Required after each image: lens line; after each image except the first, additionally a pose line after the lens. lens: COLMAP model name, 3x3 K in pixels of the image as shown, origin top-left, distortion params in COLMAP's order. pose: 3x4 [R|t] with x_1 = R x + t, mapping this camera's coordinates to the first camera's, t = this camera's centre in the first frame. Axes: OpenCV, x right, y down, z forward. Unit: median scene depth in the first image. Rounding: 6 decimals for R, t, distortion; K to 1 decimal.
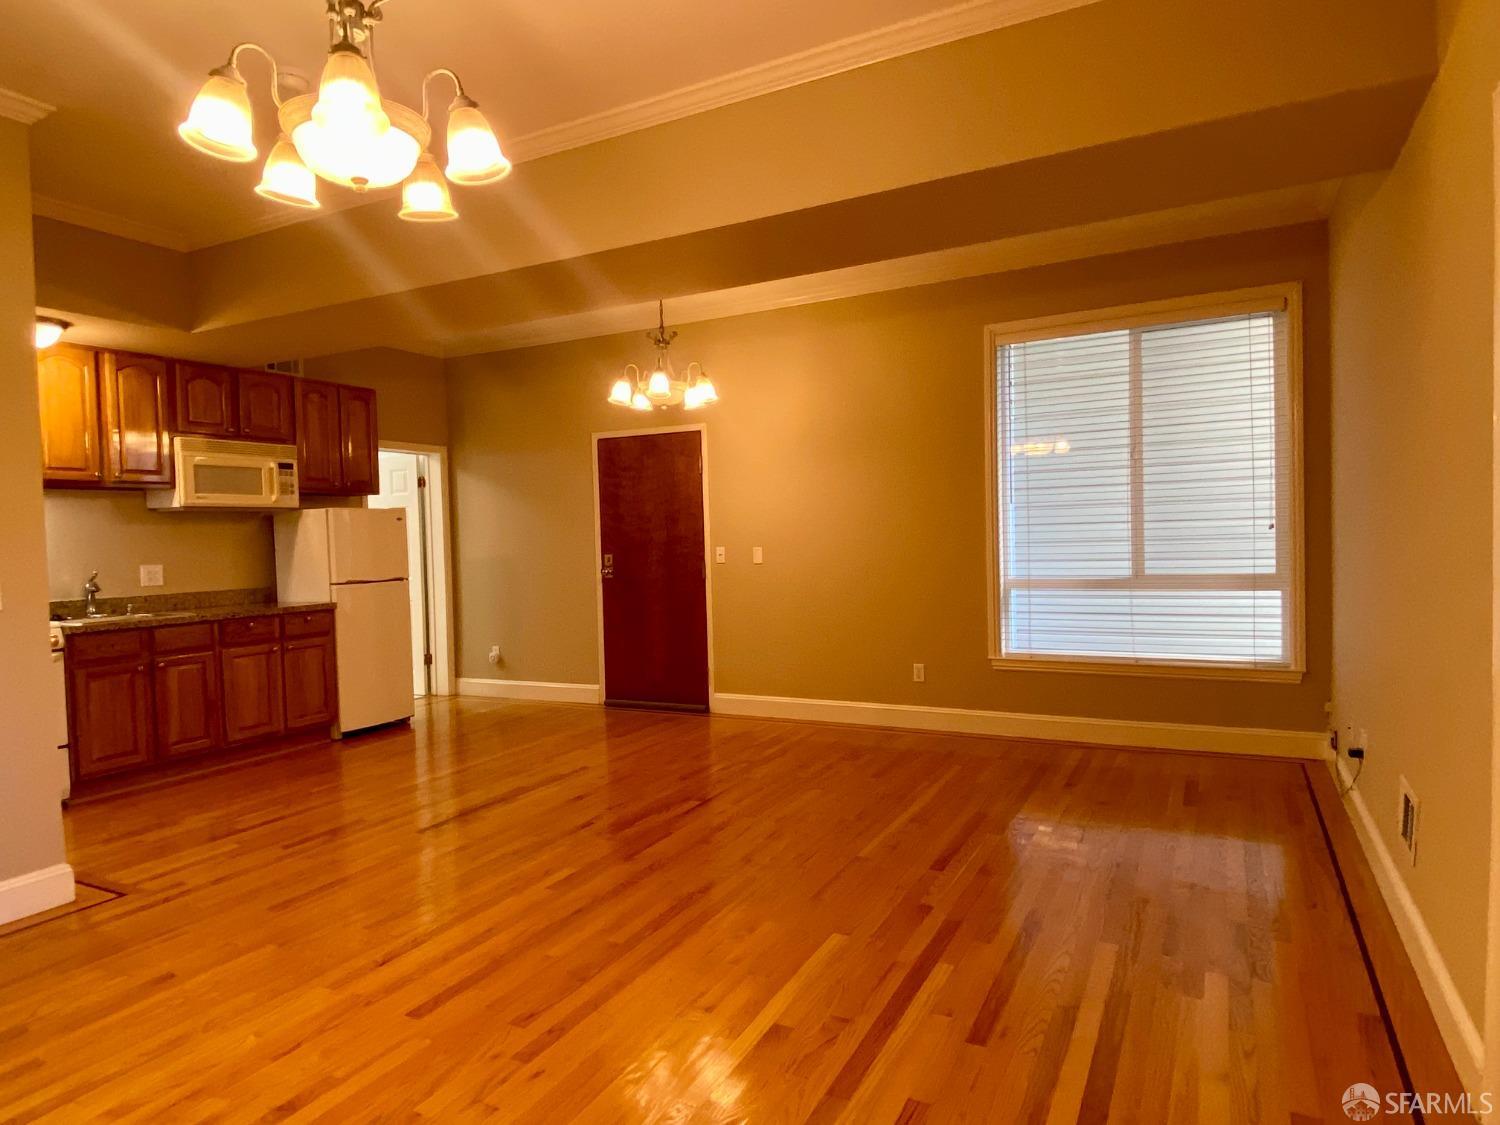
lens RADIAL K [[897.3, 0, 746.8], [0, 897.3, 563.9], [0, 0, 1]] dist [0.077406, -0.088111]
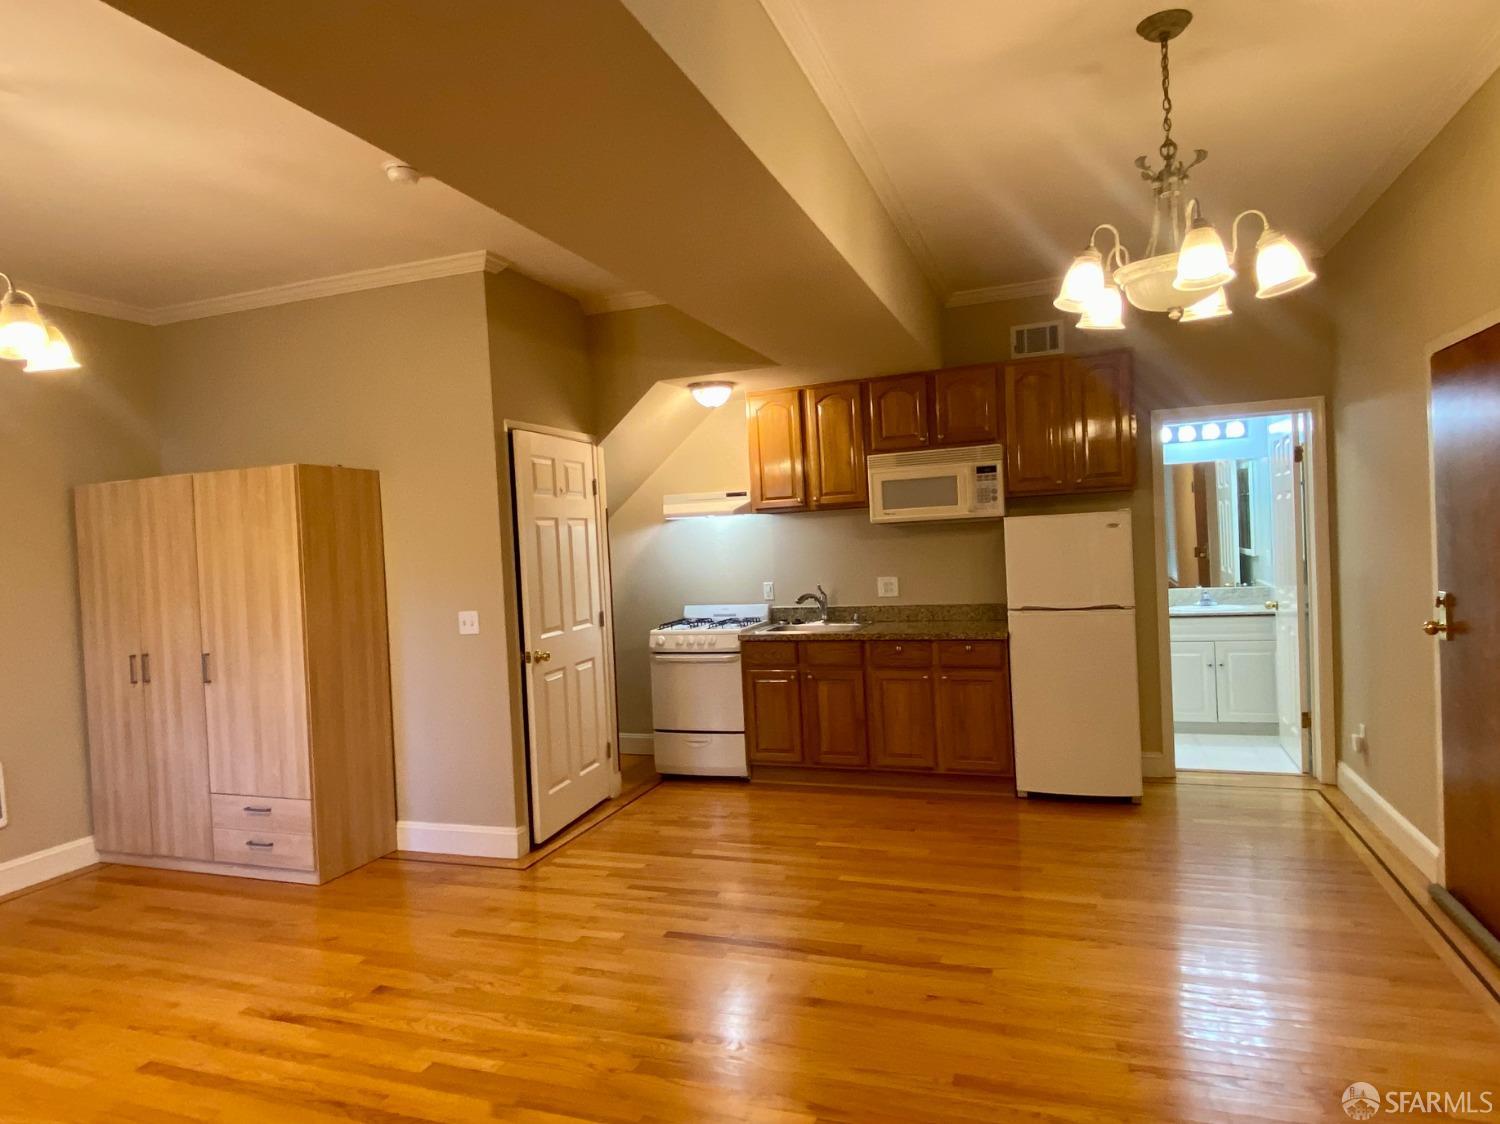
lens RADIAL K [[906.7, 0, 747.1], [0, 906.7, 560.8], [0, 0, 1]] dist [0.048889, -0.050155]
pose [[0.131887, 0.046558, -0.990171, 0.381818], [0.015290, 0.998682, 0.048994, -0.076326], [0.991147, -0.021602, 0.131002, 0.758219]]
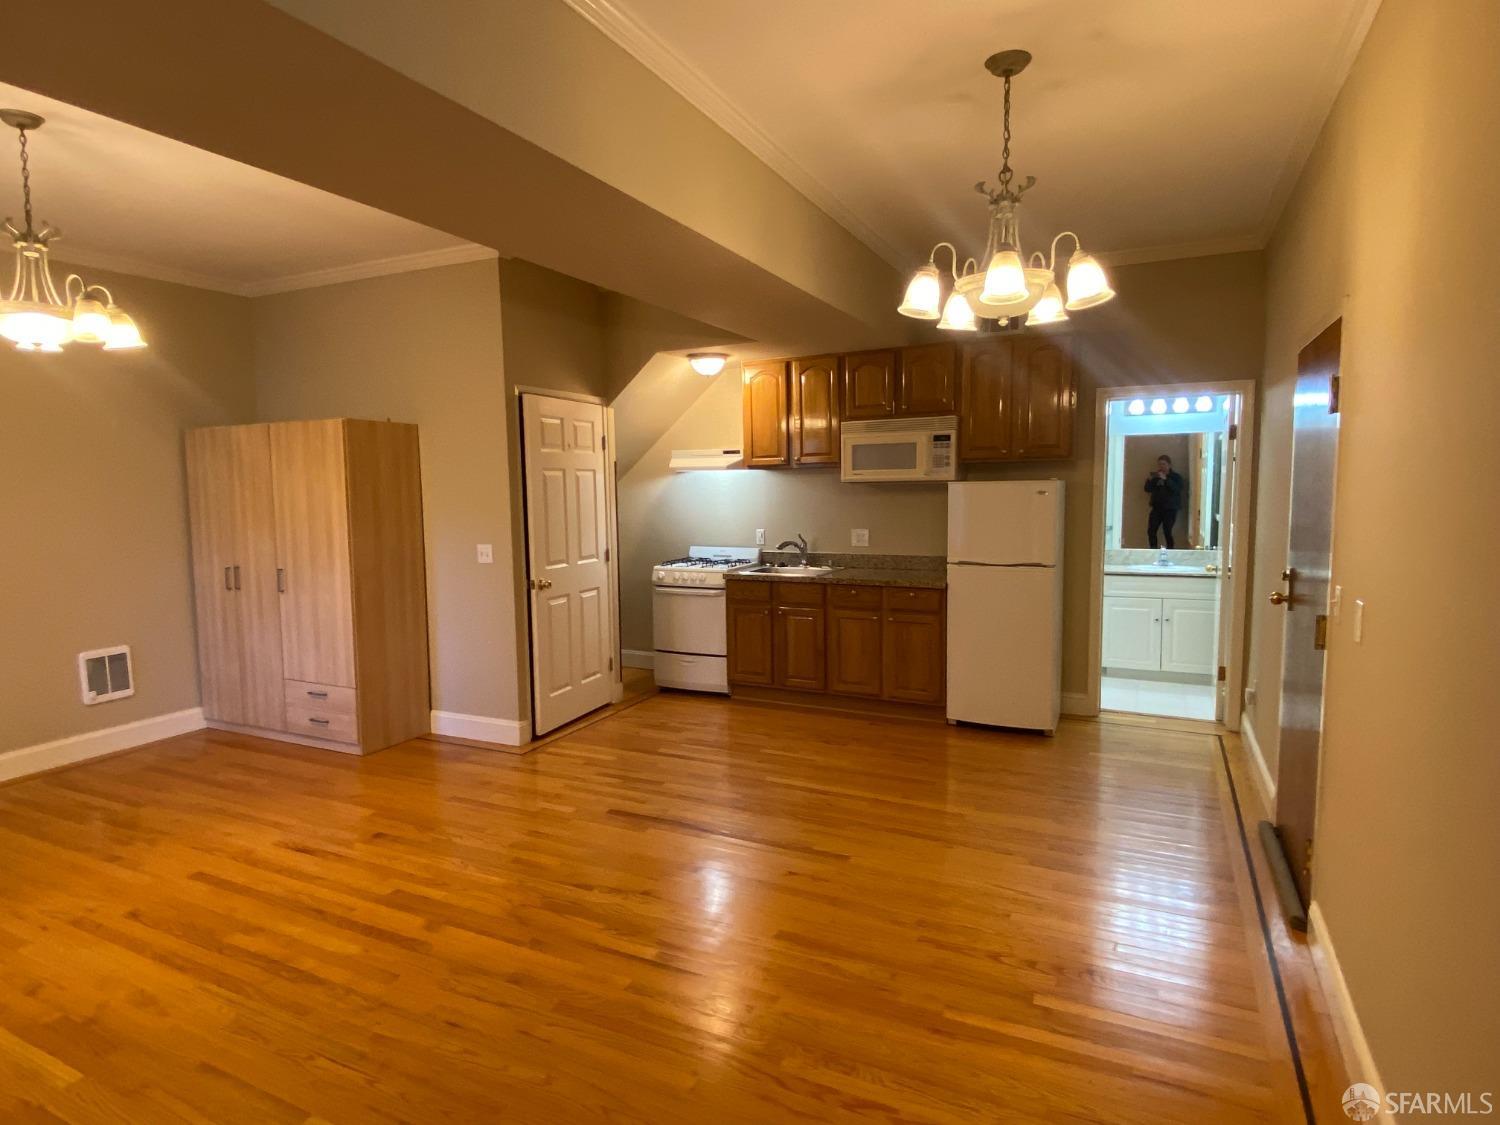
lens RADIAL K [[824.1, 0, 750.0], [0, 824.1, 562.5], [0, 0, 1]] dist [0.051273, -0.053850]
pose [[0.029793, 0.124232, -0.991806, 0.451593], [-0.017868, 0.992154, 0.123738, -0.093202], [0.999396, 0.014035, 0.031779, 0.884440]]
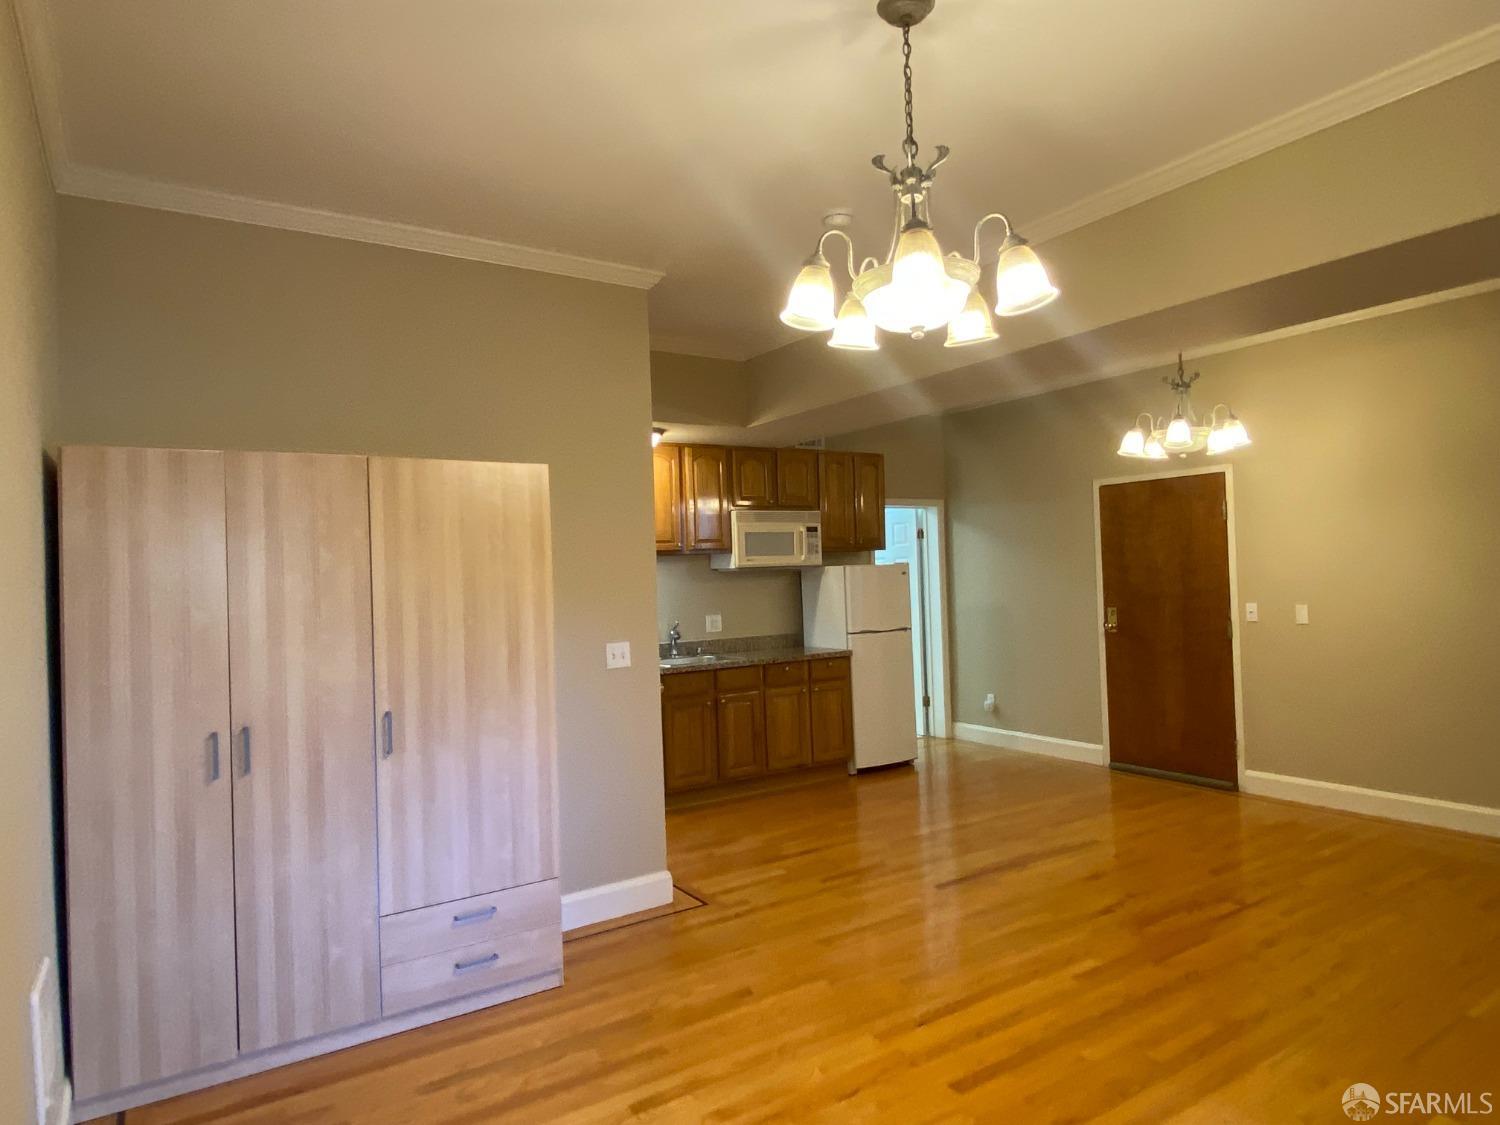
lens RADIAL K [[897.3, 0, 746.8], [0, 897.3, 563.9], [0, 0, 1]] dist [0.077406, -0.088111]
pose [[0.869863, -0.007093, -0.493242, -0.024001], [-0.006417, 0.999649, -0.025691, -0.039494], [0.493251, 0.025512, 0.869513, -0.024790]]
